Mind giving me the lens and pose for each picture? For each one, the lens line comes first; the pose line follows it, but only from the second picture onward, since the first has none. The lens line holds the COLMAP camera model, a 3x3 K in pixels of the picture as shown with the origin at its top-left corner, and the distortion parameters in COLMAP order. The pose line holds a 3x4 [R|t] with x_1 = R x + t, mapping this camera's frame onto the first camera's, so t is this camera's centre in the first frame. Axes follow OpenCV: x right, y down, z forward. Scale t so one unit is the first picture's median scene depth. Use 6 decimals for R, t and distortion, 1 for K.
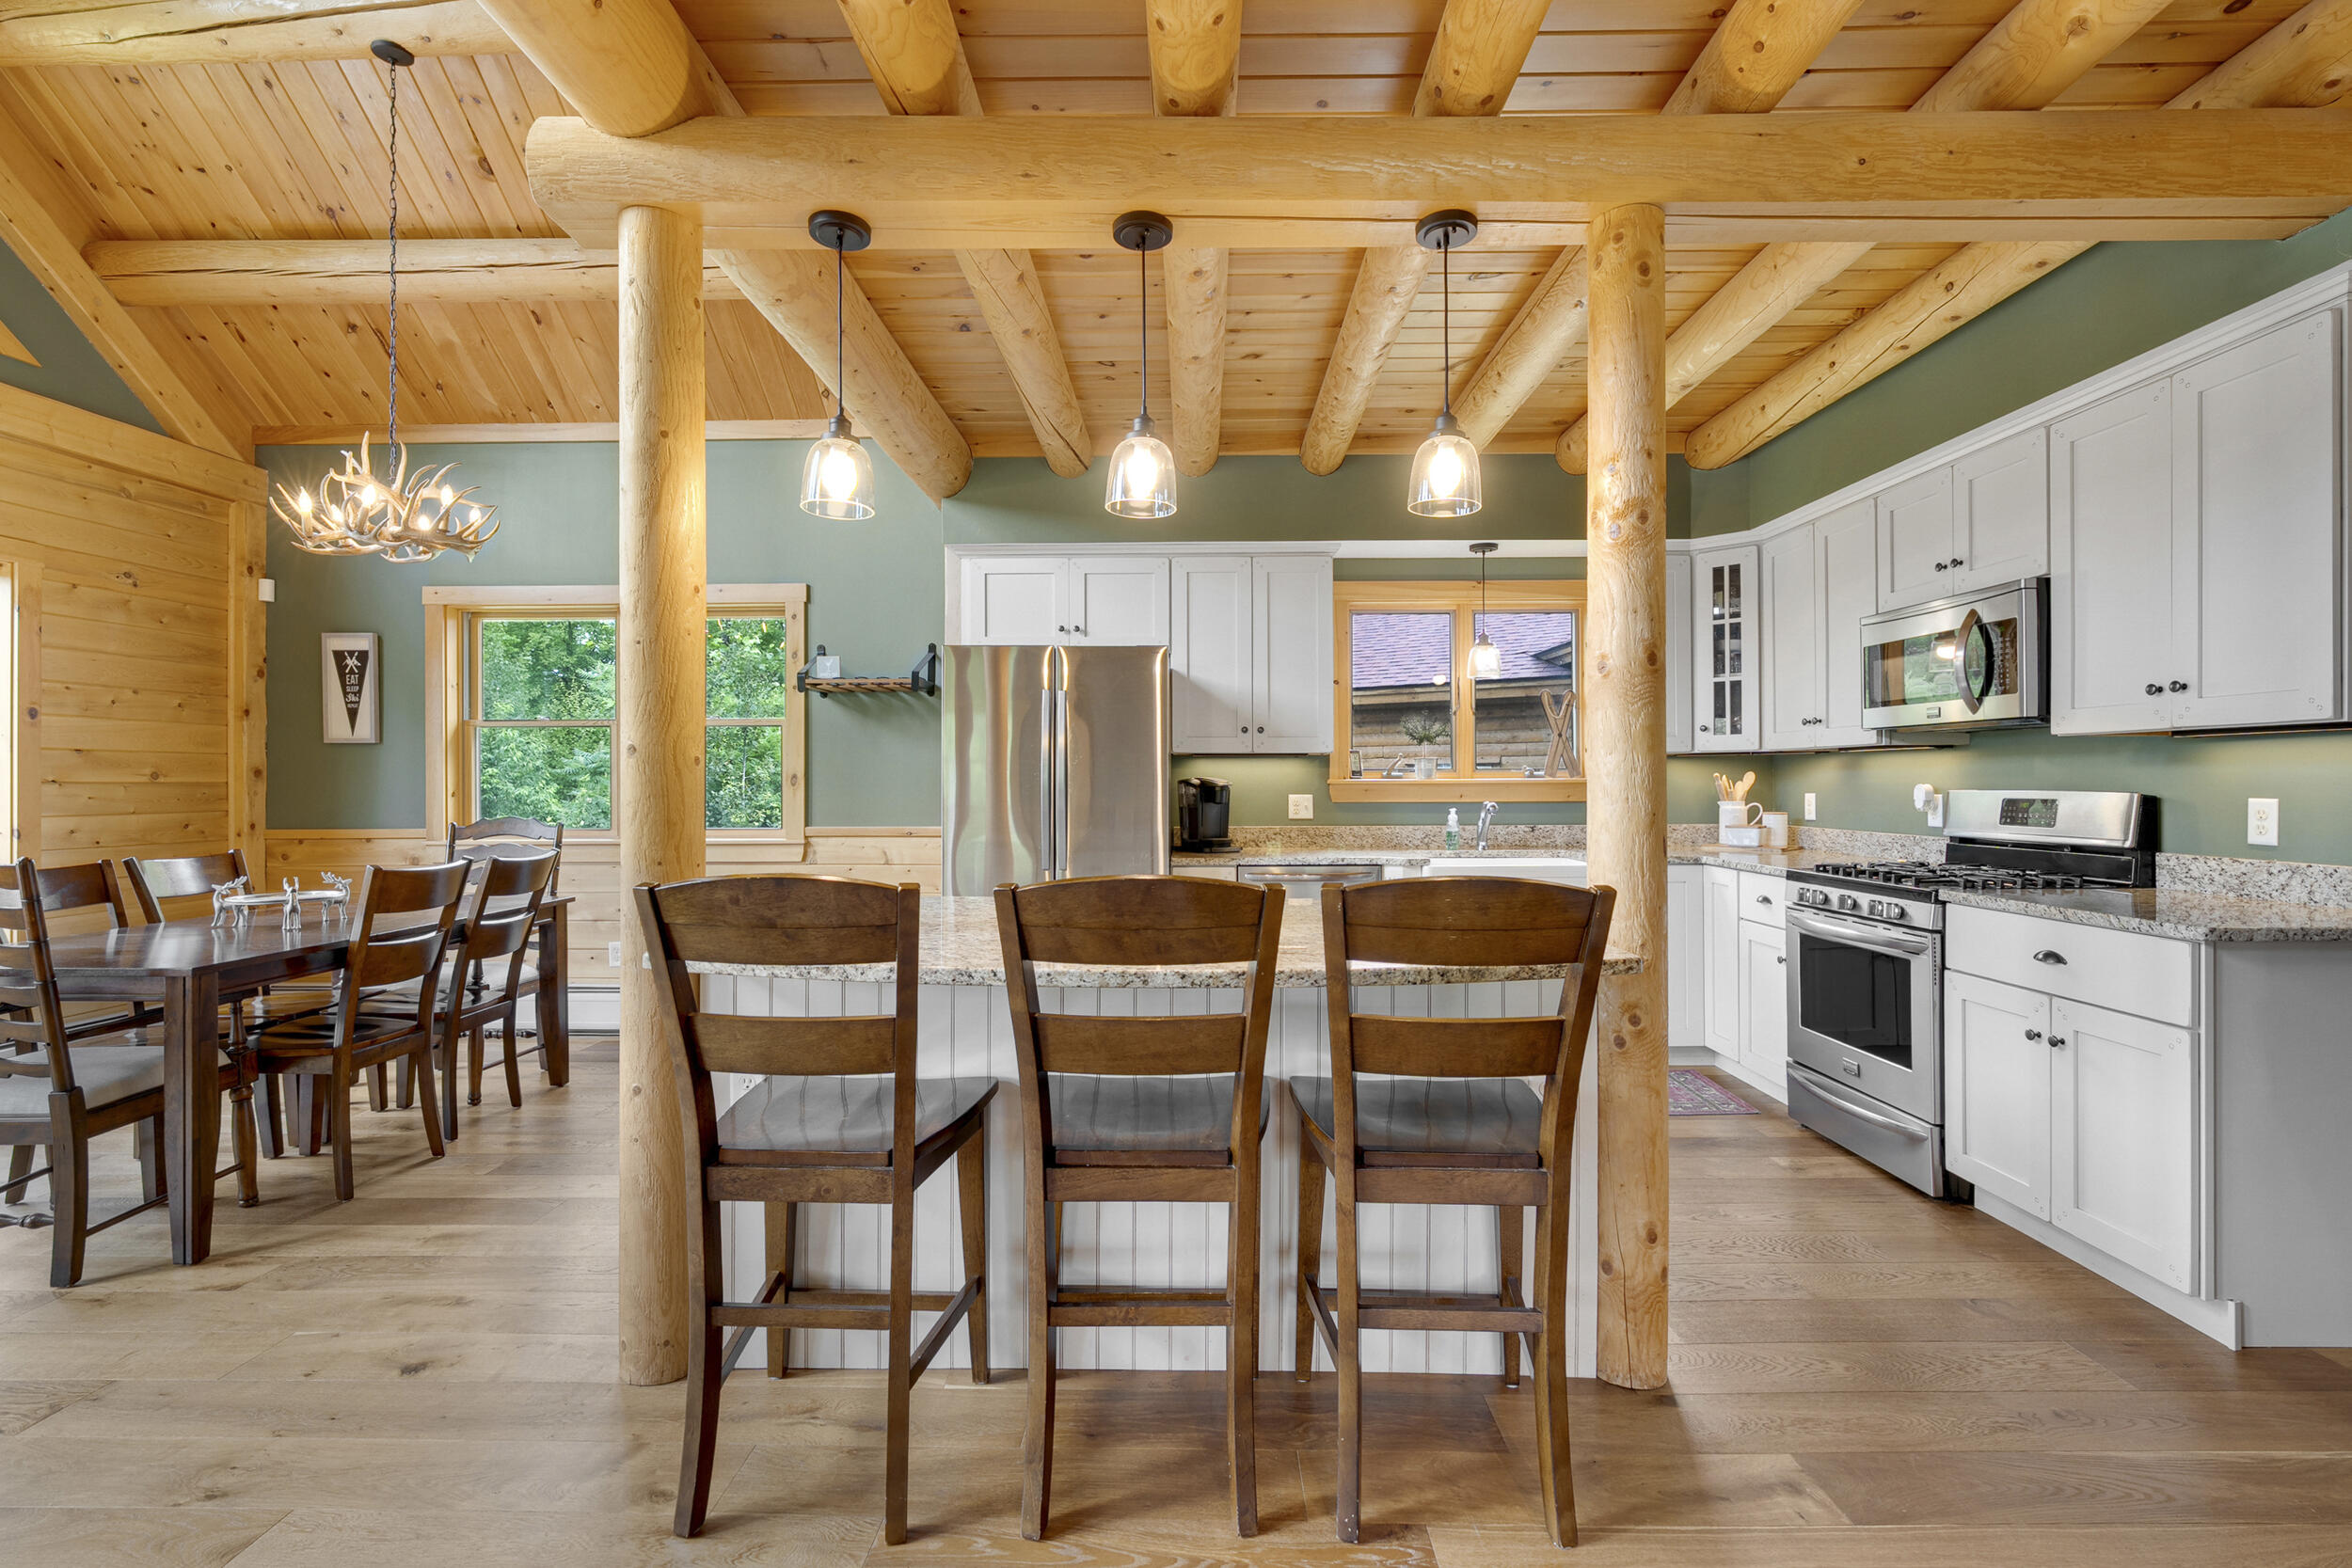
lens RADIAL K [[1080.1, 0, 1201.7], [0, 1080.1, 780.1], [0, 0, 1]] dist [-0.007522, 0.001180]
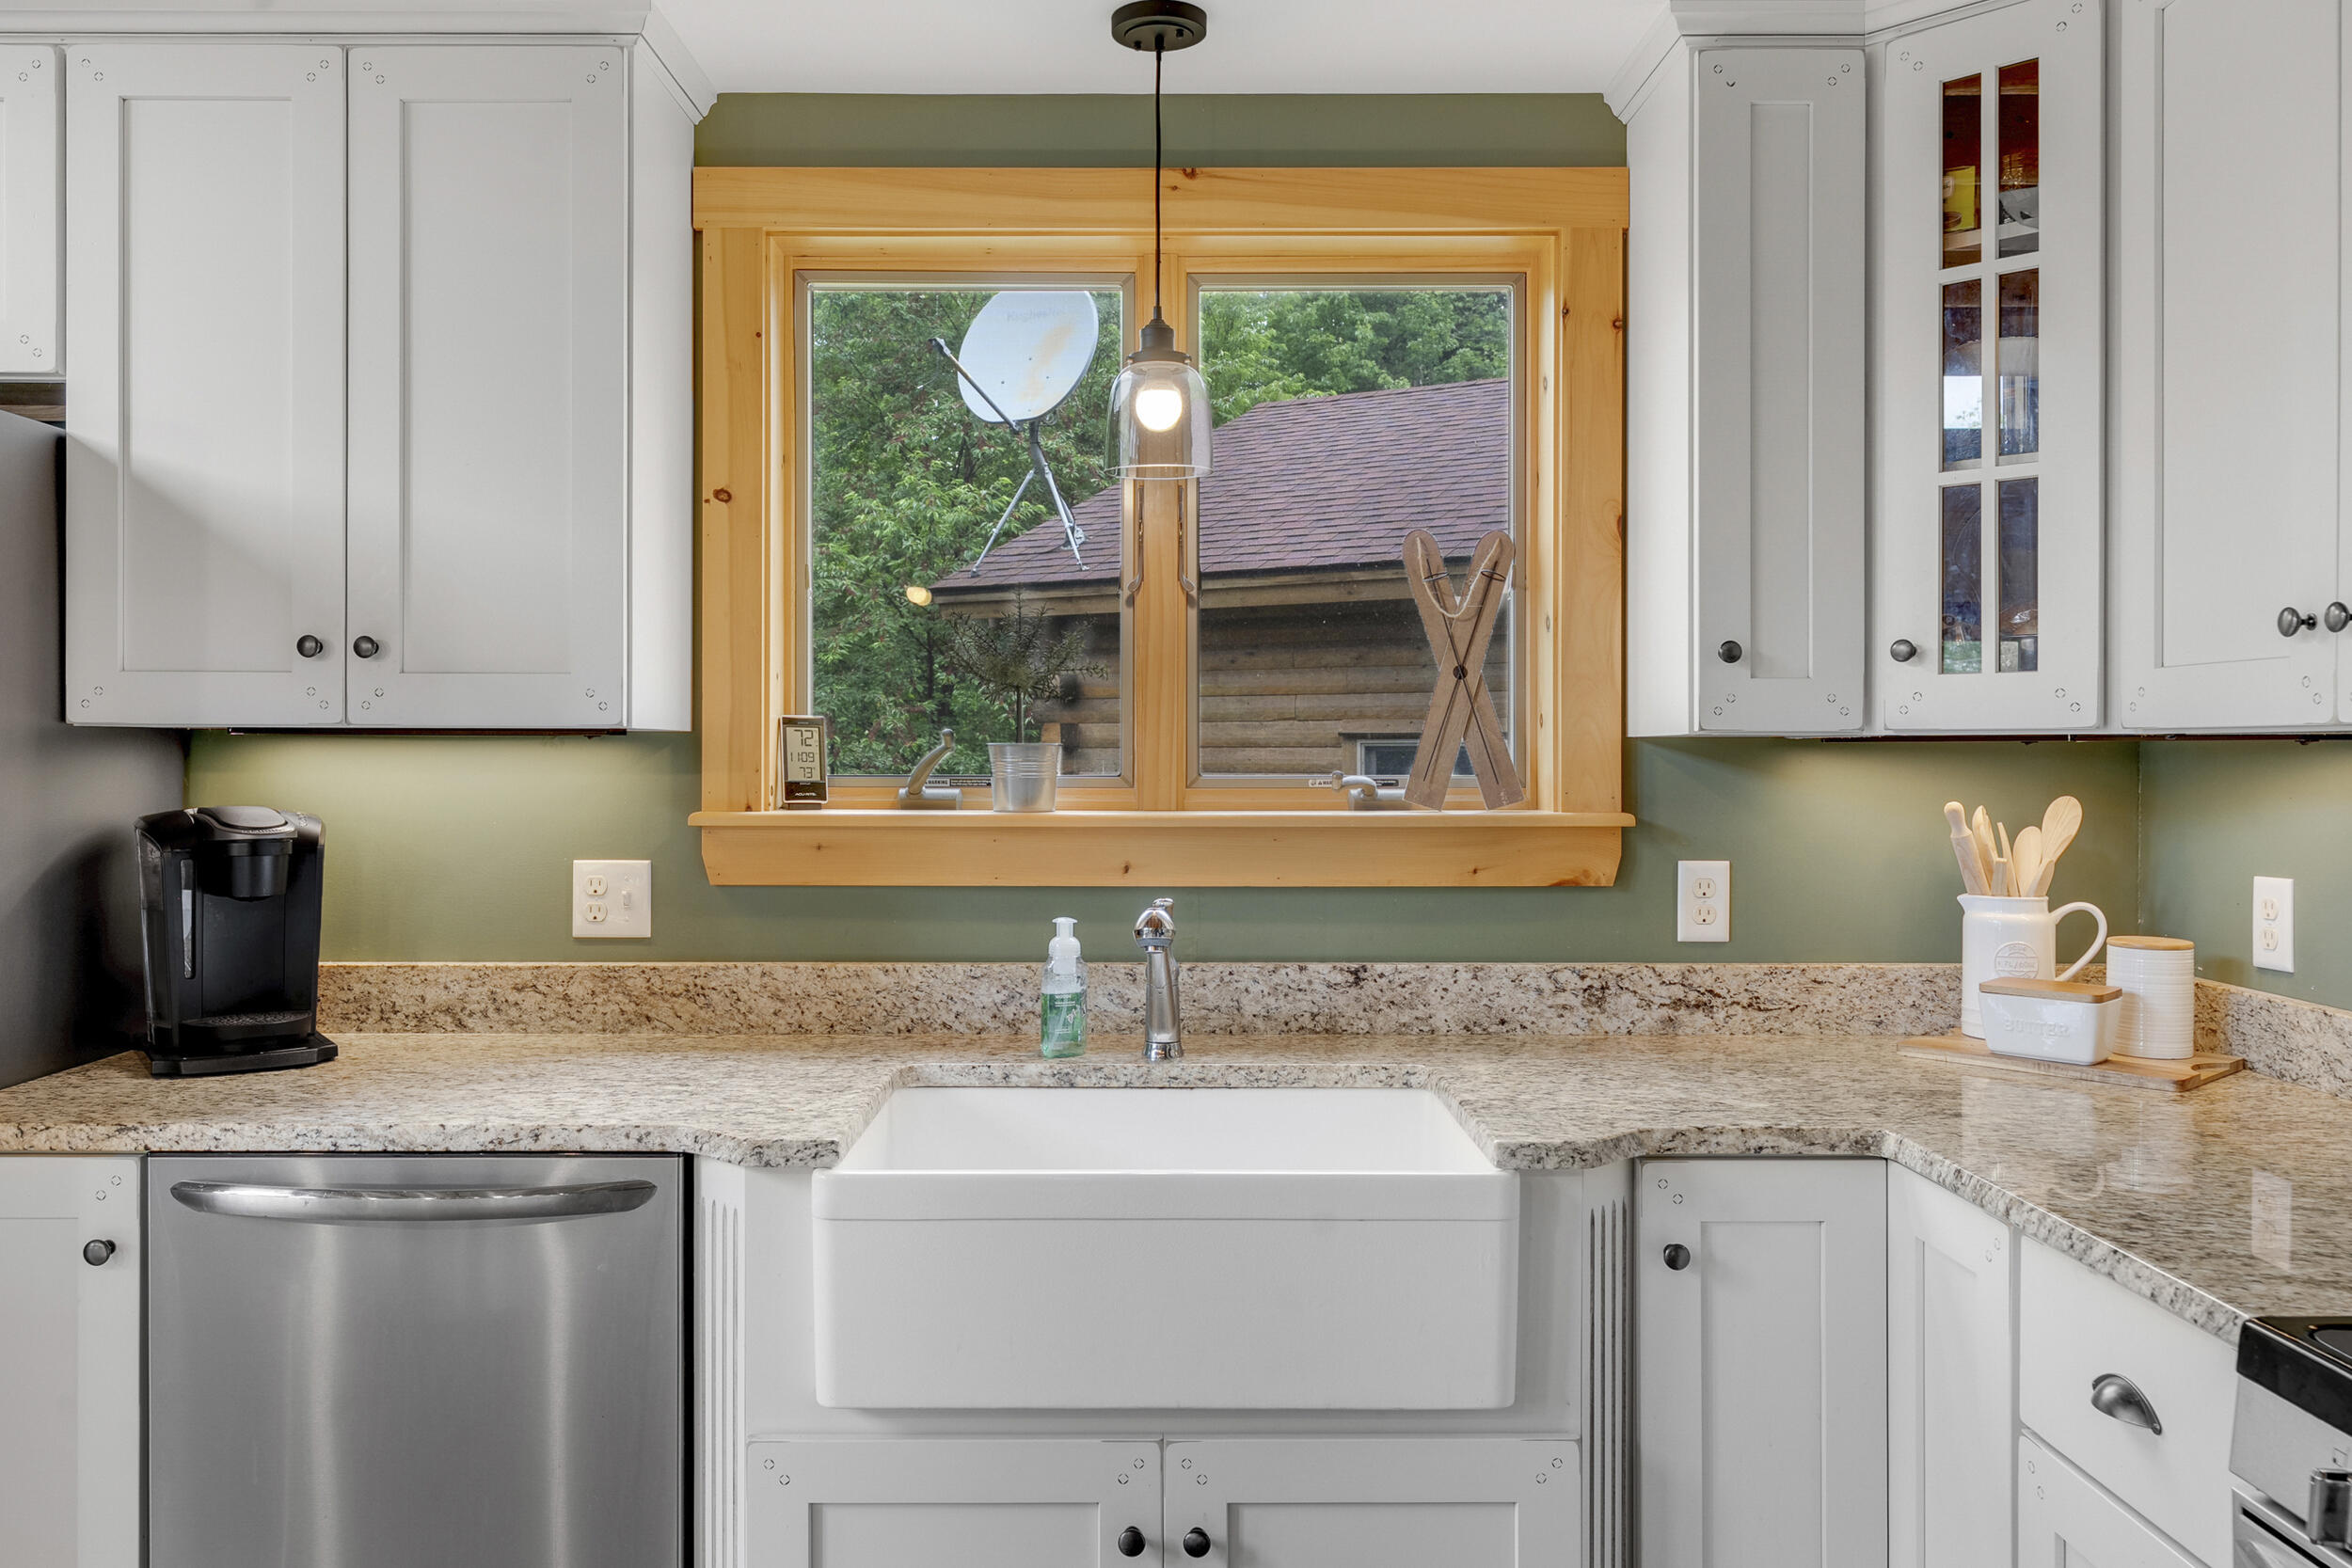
lens RADIAL K [[1684.6, 0, 1218.2], [0, 1684.6, 744.9], [0, 0, 1]] dist [-0.000931, 0.002138]
pose [[0.999934, 0.006027, 0.009789, 0.297928], [-0.006011, 0.999981, -0.001622, -0.022537], [-0.009798, 0.001563, 0.999951, 0.592500]]
